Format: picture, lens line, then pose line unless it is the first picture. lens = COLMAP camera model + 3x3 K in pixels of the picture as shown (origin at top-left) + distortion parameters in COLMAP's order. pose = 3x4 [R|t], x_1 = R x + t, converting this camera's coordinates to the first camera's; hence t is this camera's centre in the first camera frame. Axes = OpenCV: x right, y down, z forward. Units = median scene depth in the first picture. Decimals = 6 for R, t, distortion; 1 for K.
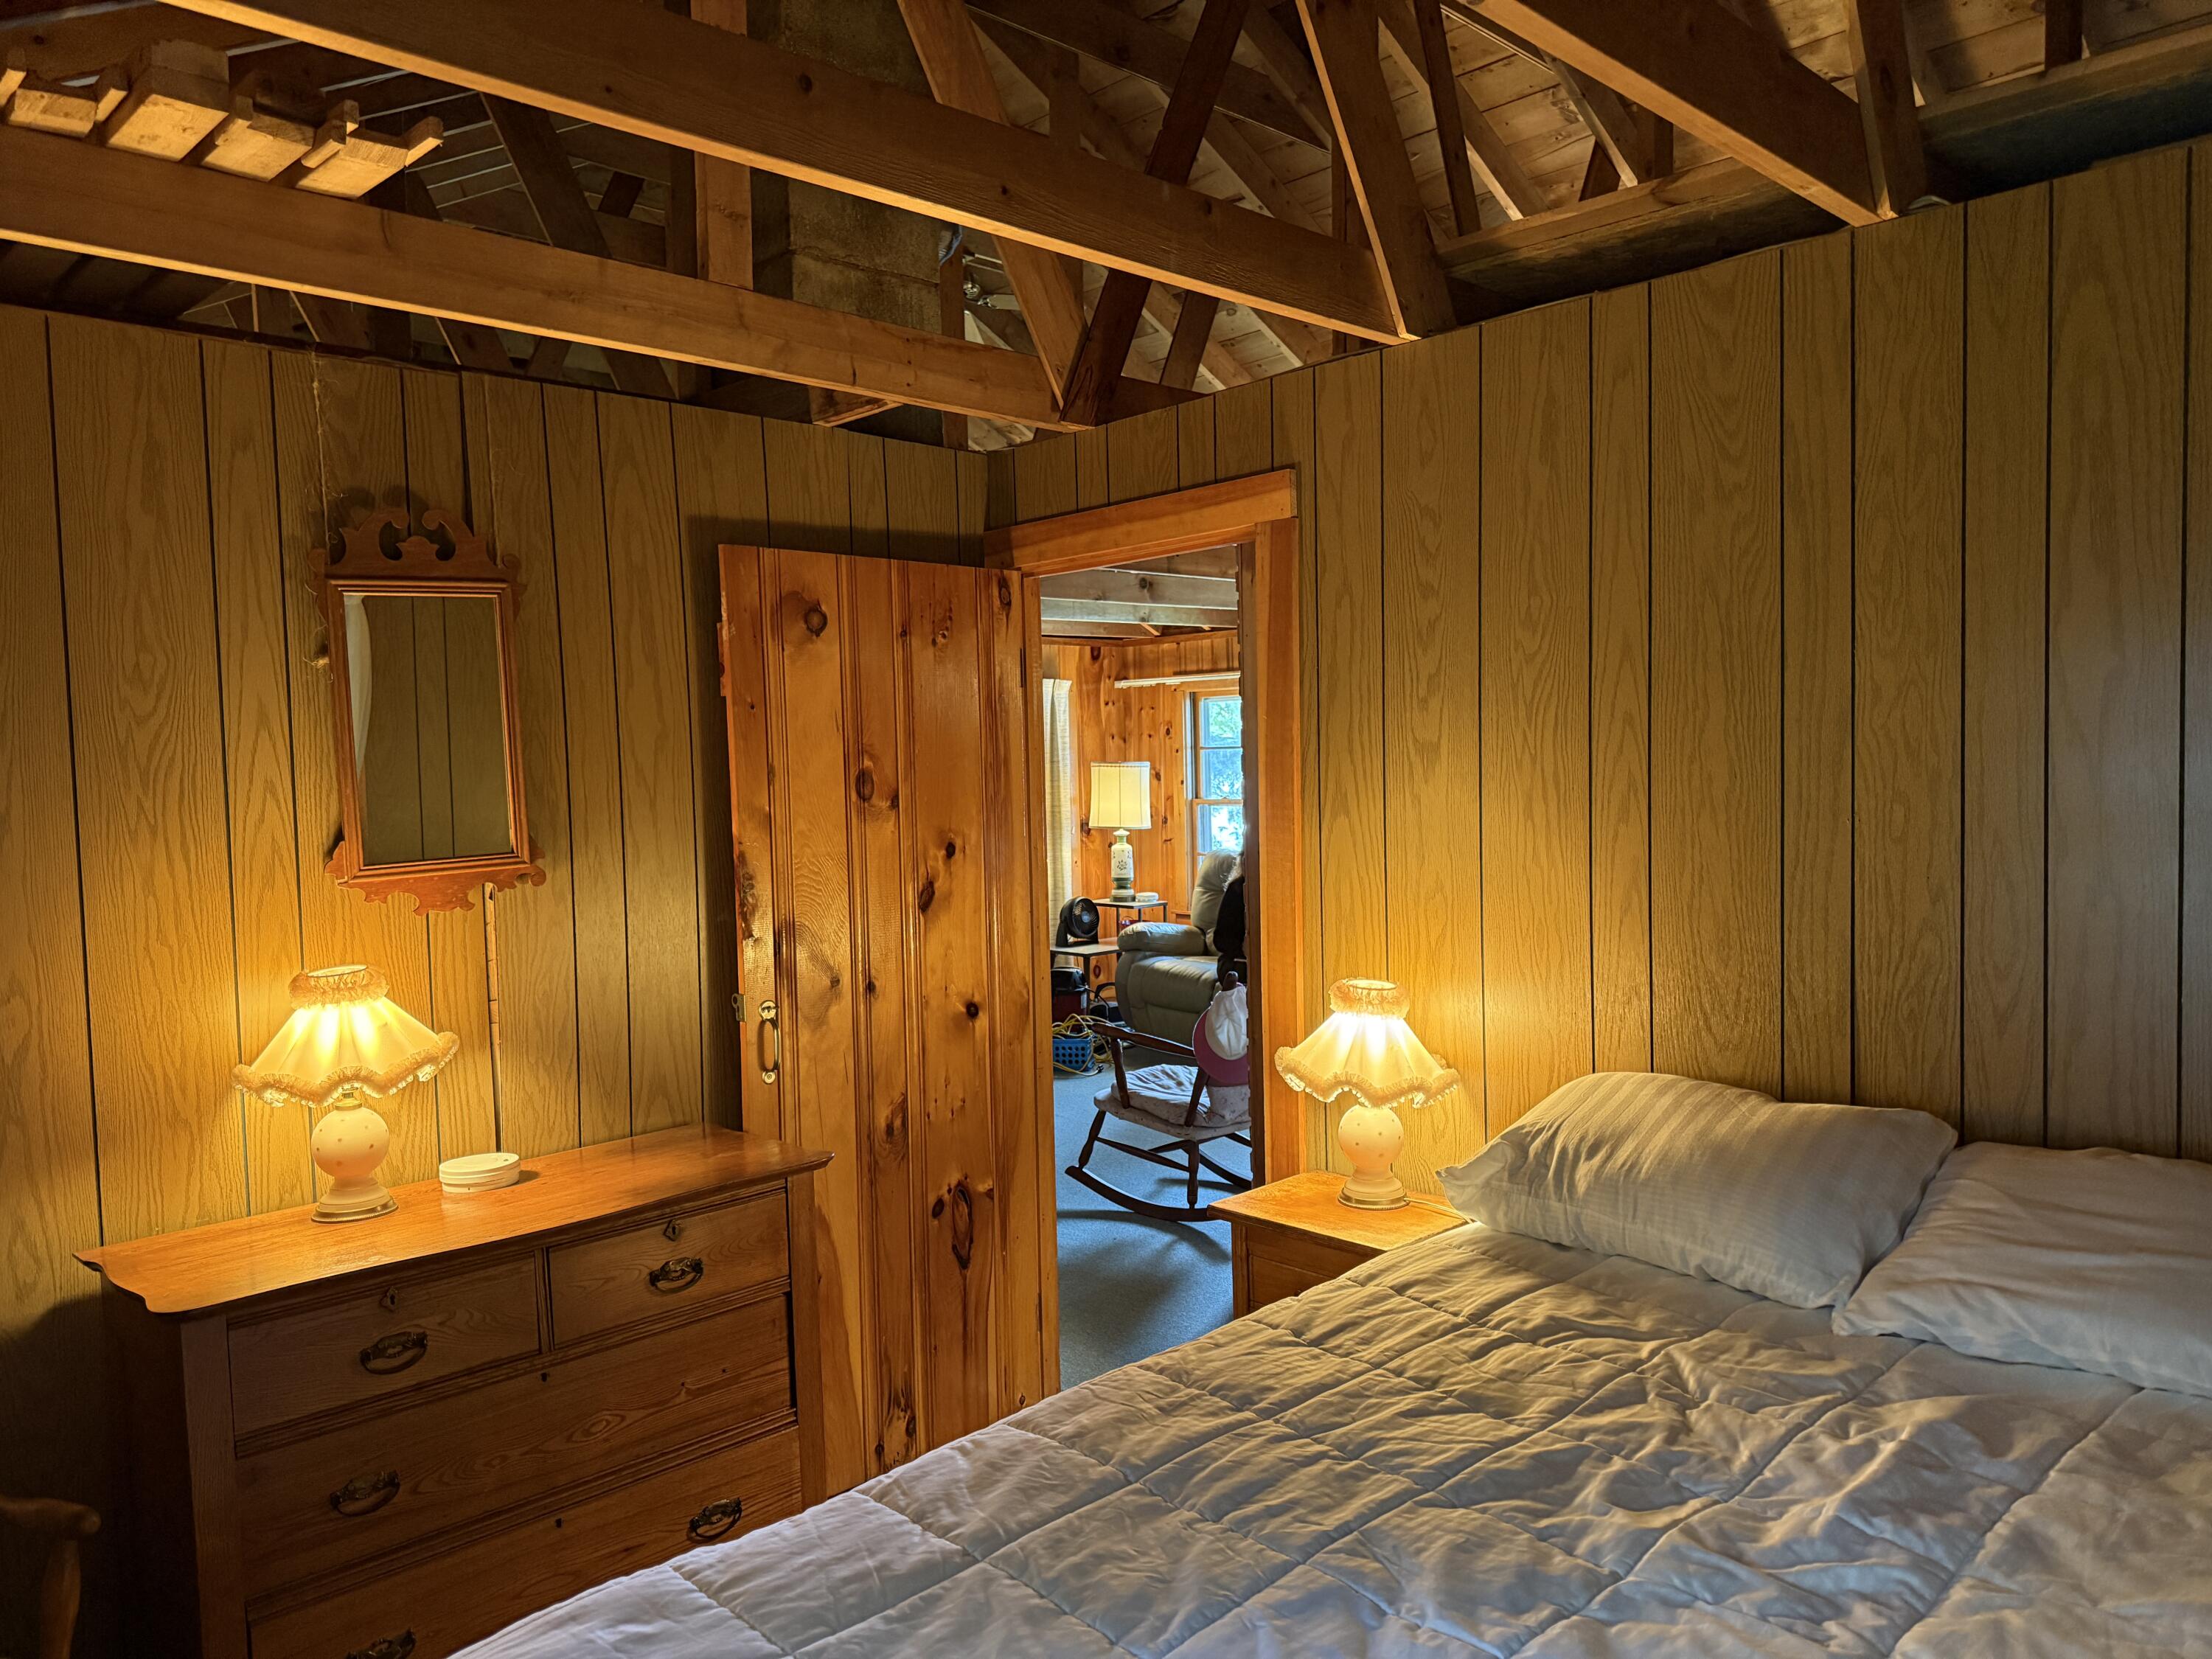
lens RADIAL K [[1549.1, 0, 1096.8], [0, 1549.1, 841.1], [0, 0, 1]] dist [0.067516, -0.084810]
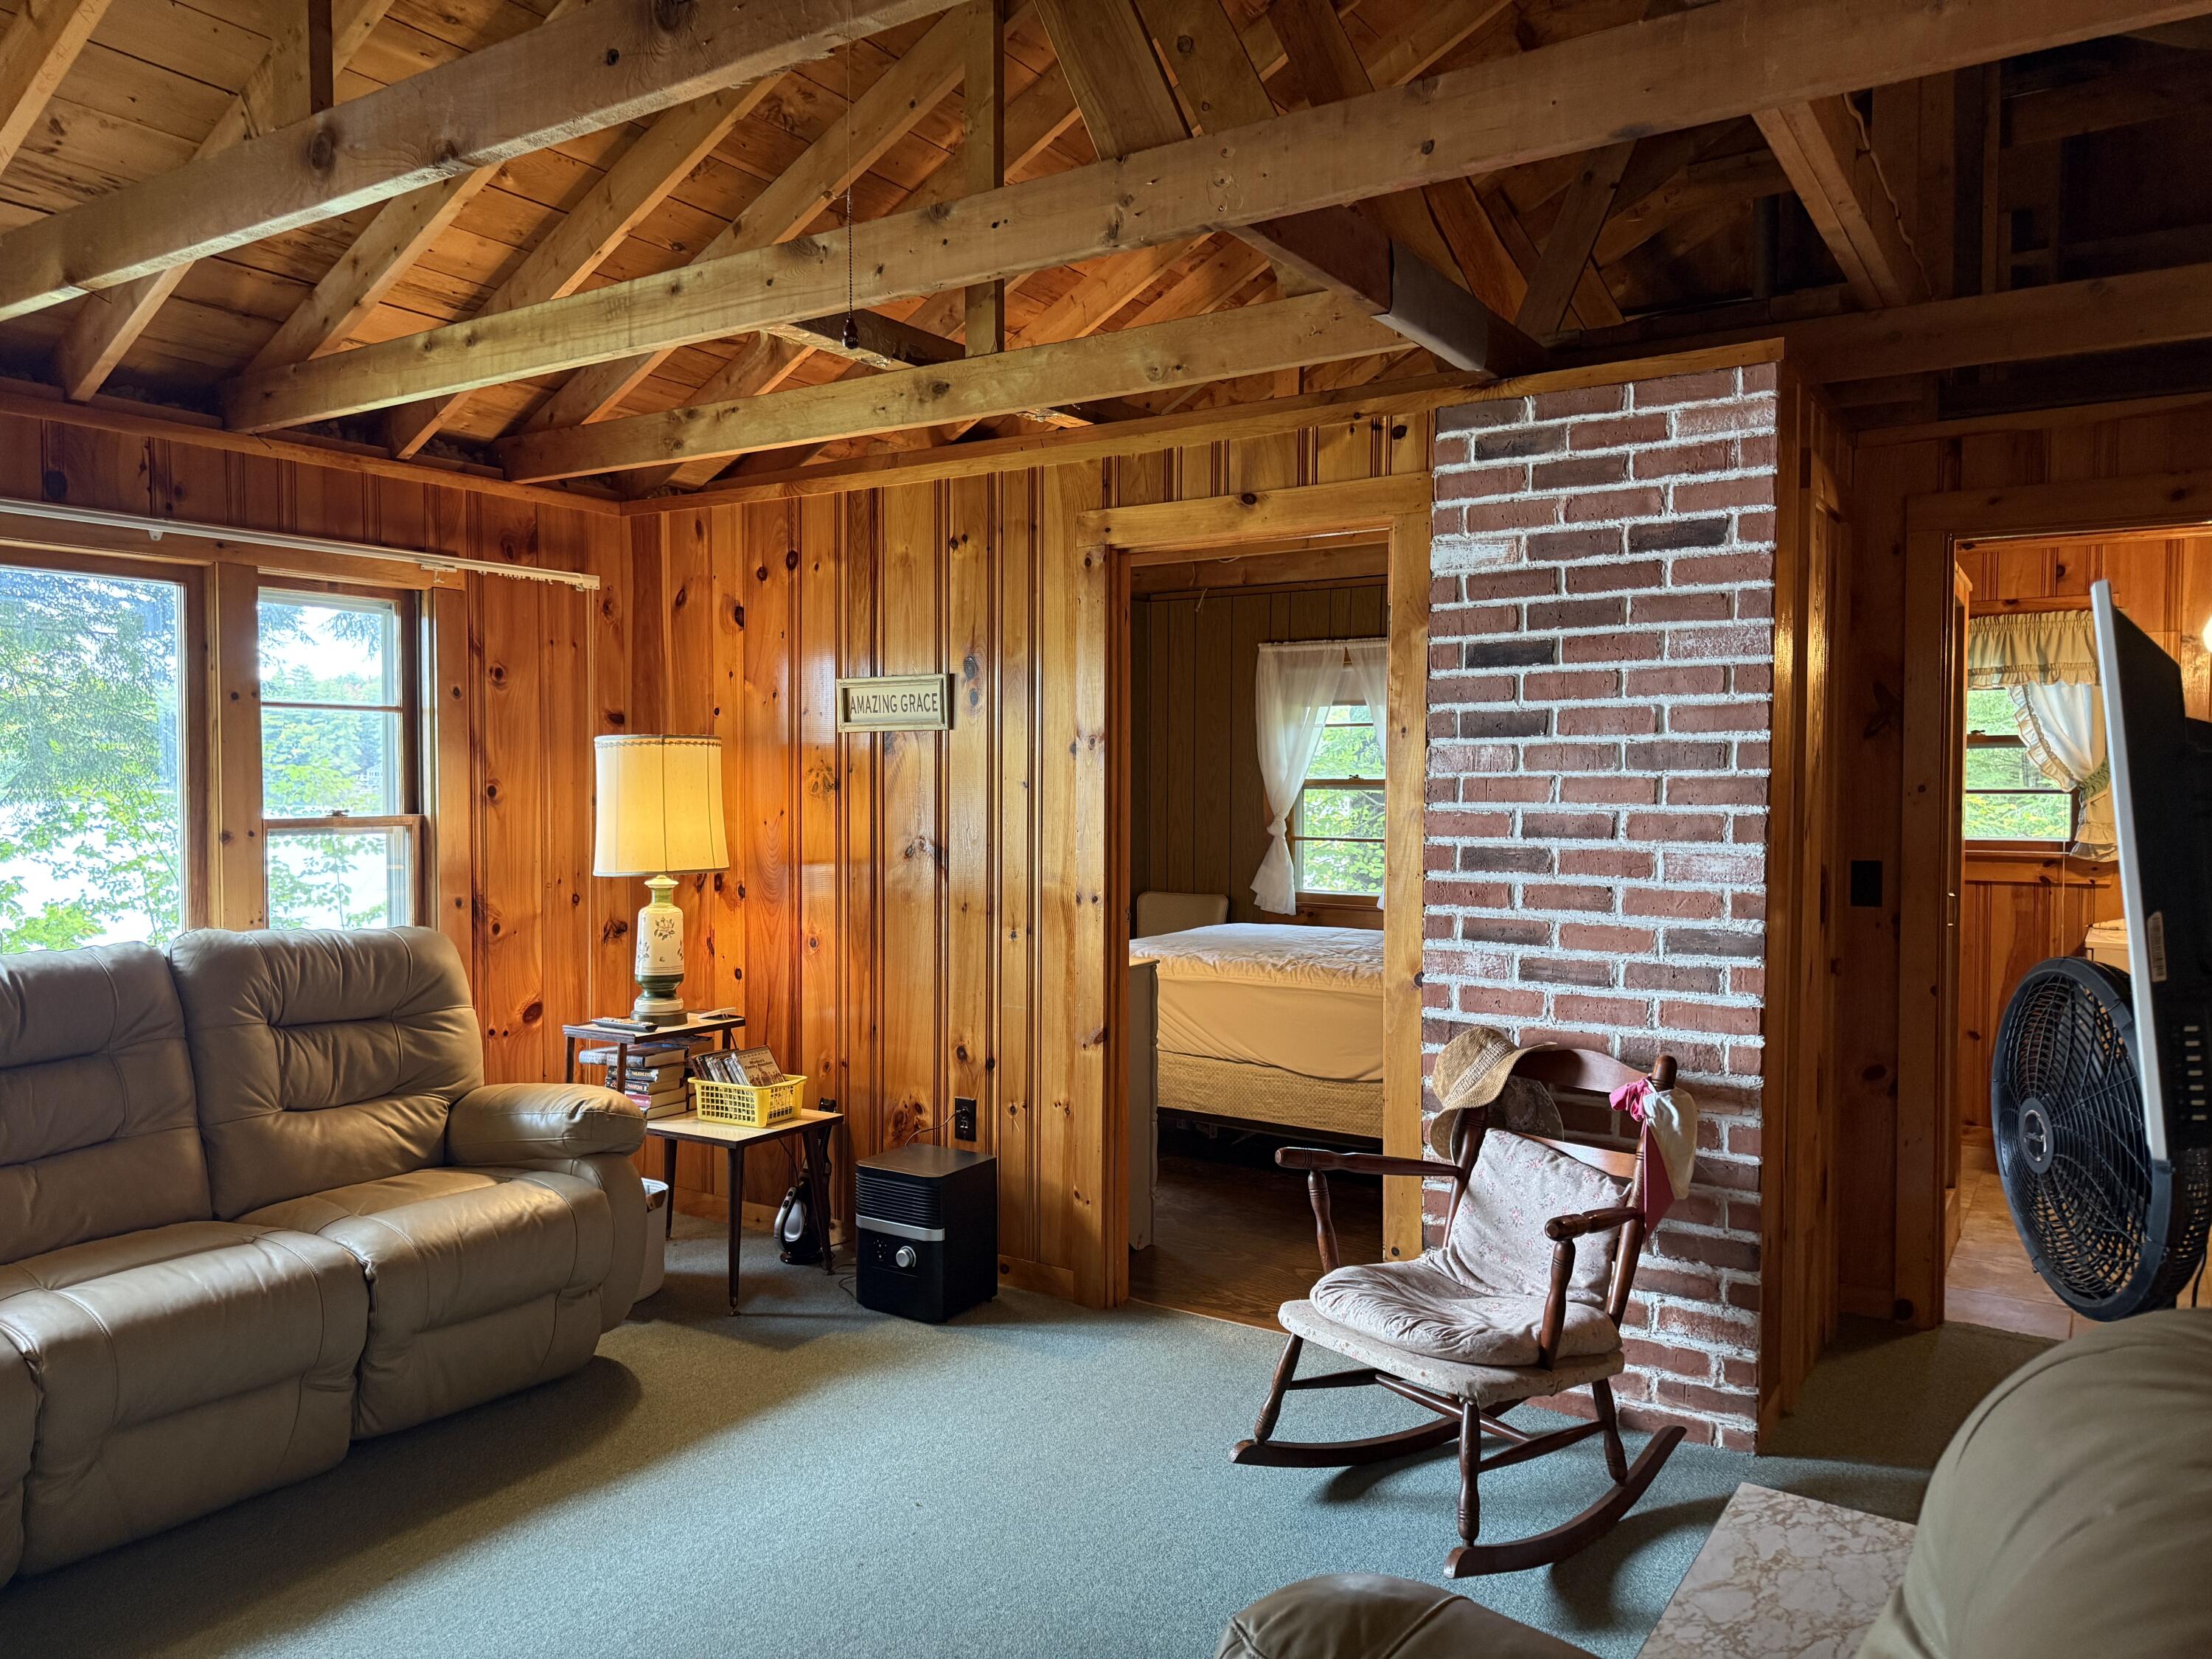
lens RADIAL K [[1549.1, 0, 1107.5], [0, 1549.1, 830.8], [0, 0, 1]] dist [0.067516, -0.084810]
pose [[-0.216352, -0.011053, 0.976253, -0.612992], [0.049200, 0.998542, 0.022209, -0.031200], [-0.975075, 0.052837, -0.215493, 1.119355]]
